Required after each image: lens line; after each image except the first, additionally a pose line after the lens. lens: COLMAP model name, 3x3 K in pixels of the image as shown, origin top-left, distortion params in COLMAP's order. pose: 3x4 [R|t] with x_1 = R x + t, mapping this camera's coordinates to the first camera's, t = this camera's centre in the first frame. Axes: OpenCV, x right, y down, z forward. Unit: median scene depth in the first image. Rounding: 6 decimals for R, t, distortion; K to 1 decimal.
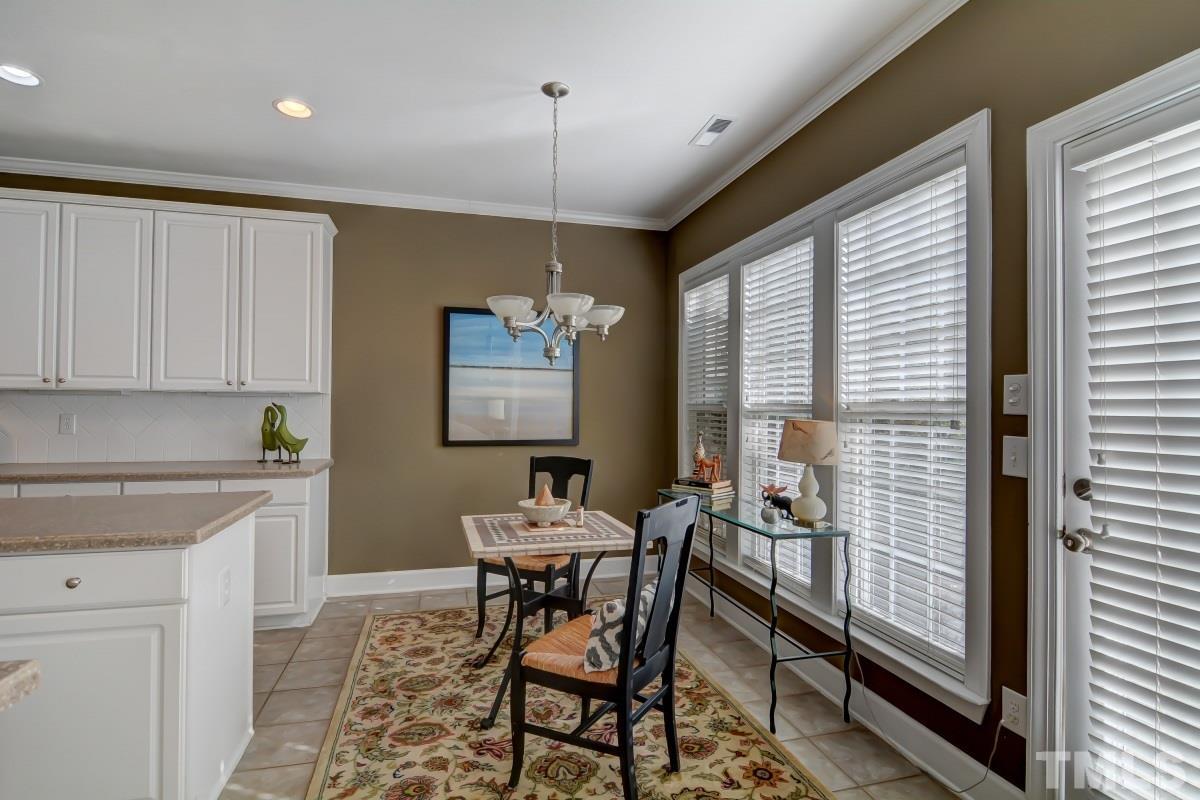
lens RADIAL K [[575.3, 0, 600.0], [0, 575.3, 400.0], [0, 0, 1]] dist [-0.000661, -0.001342]
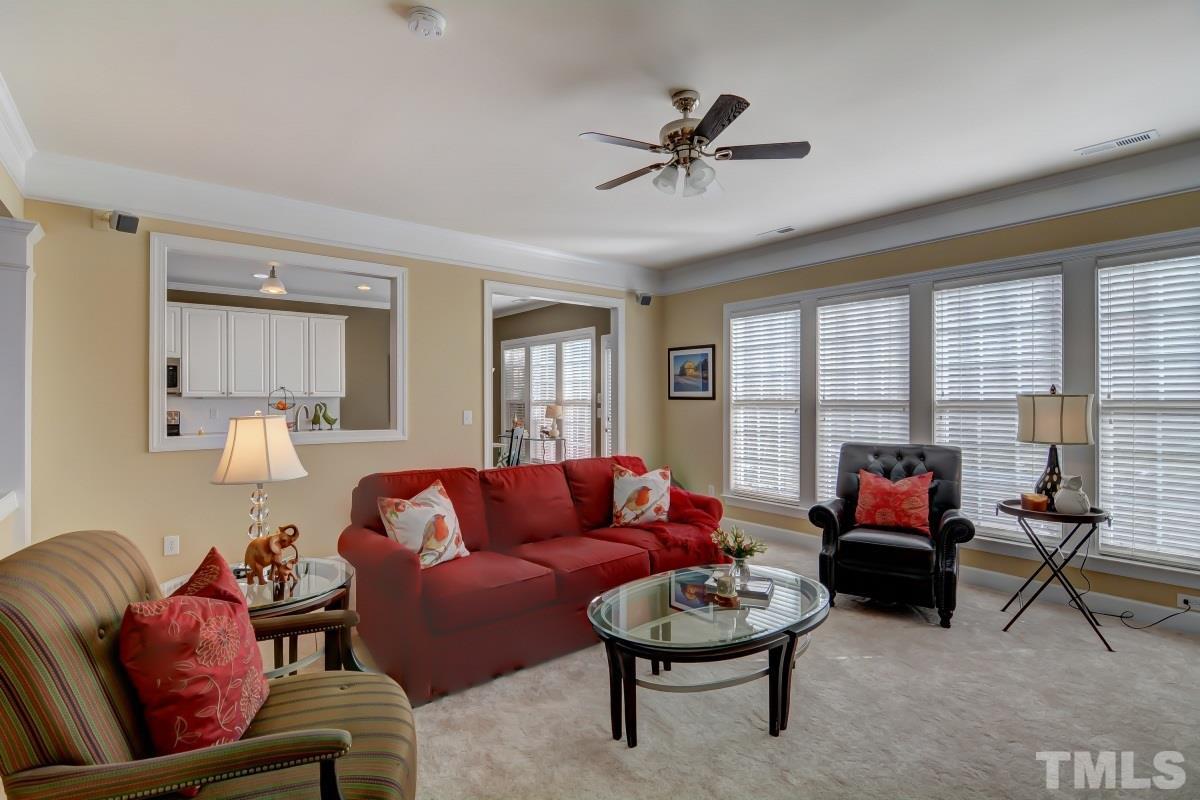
lens RADIAL K [[566.1, 0, 600.0], [0, 566.1, 400.0], [0, 0, 1]] dist [0.001236, -0.000290]
pose [[0.918421, -0.011655, 0.395432, -0.566420], [0.005465, 0.999844, 0.016778, -0.040648], [-0.395566, -0.013248, 0.918342, -1.743162]]
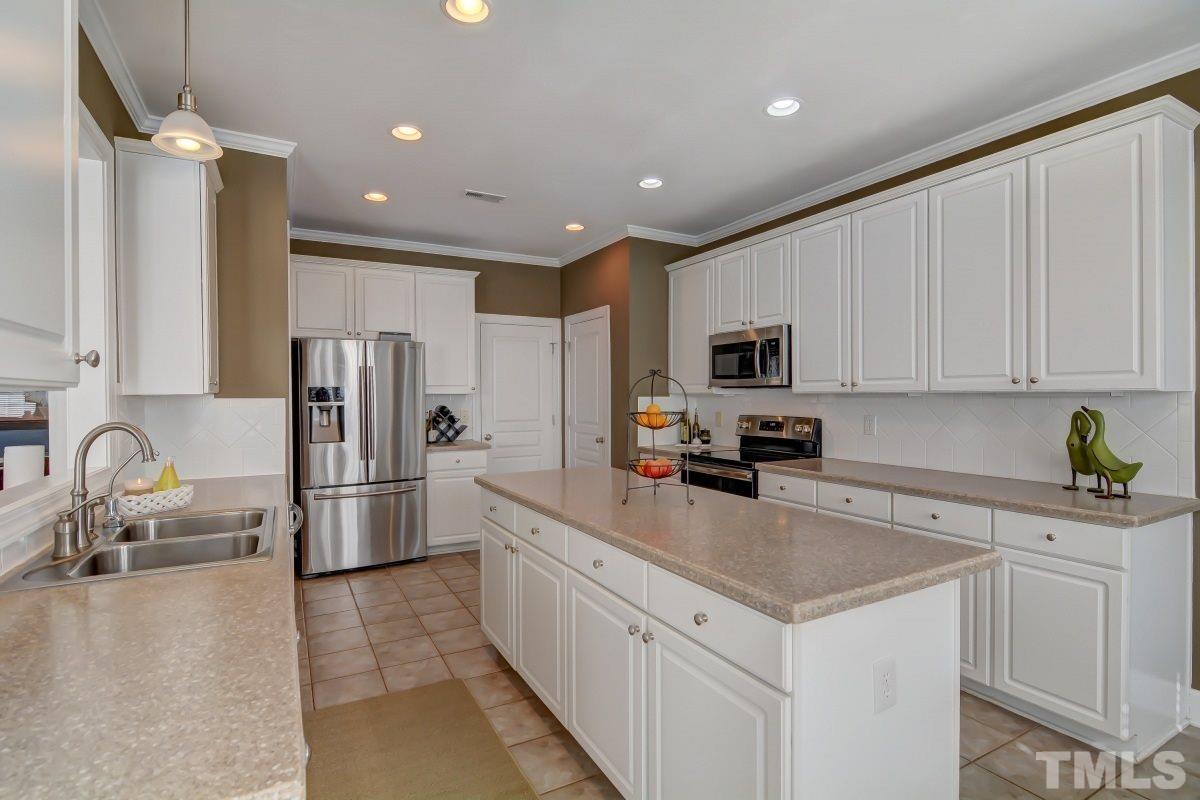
lens RADIAL K [[575.3, 0, 600.0], [0, 575.3, 400.0], [0, 0, 1]] dist [-0.000661, -0.001342]
pose [[0.249875, -0.002745, -0.968274, -0.044197], [0.008281, 0.999965, -0.000697, -0.008317], [0.968243, -0.007844, 0.249889, 0.281298]]
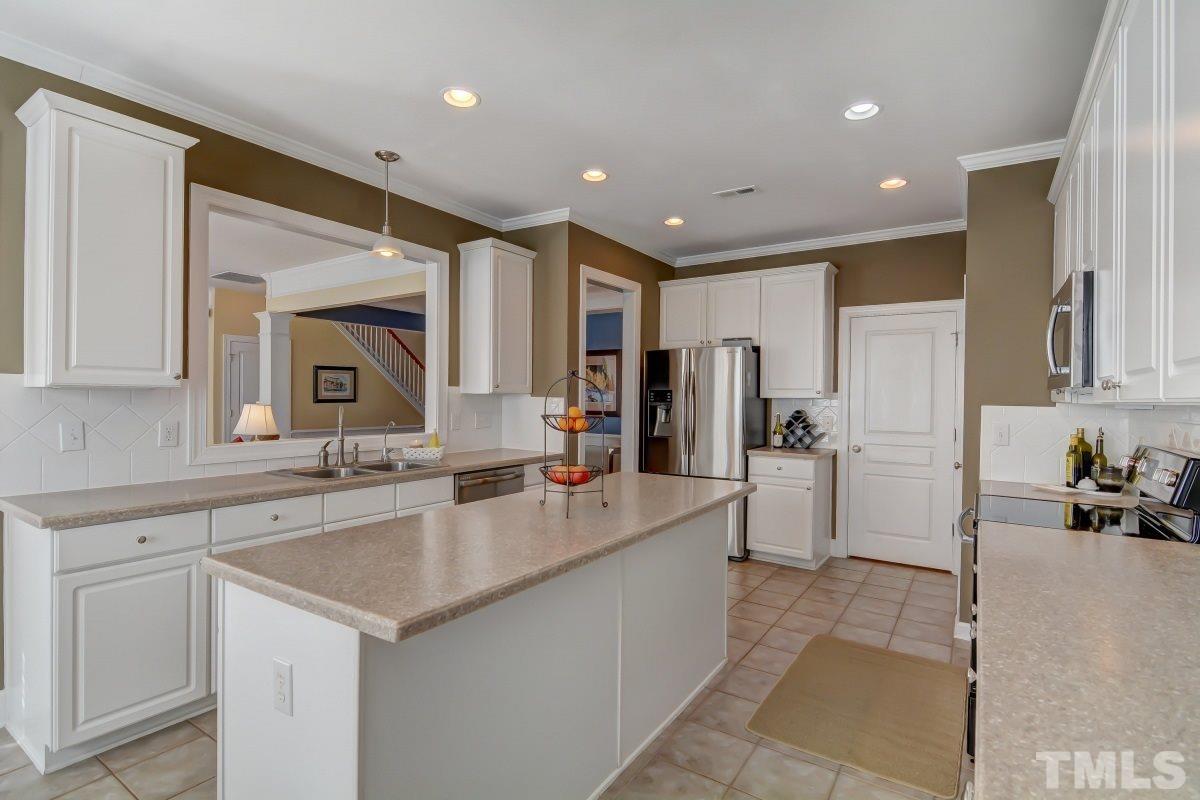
lens RADIAL K [[584.2, 0, 600.0], [0, 584.2, 400.0], [0, 0, 1]] dist [-0.001176, -0.000660]
pose [[-0.744883, -0.016214, -0.666998, -0.271497], [-0.021055, 0.999778, -0.000790, -0.011690], [0.666863, 0.013455, -0.745059, 1.011604]]
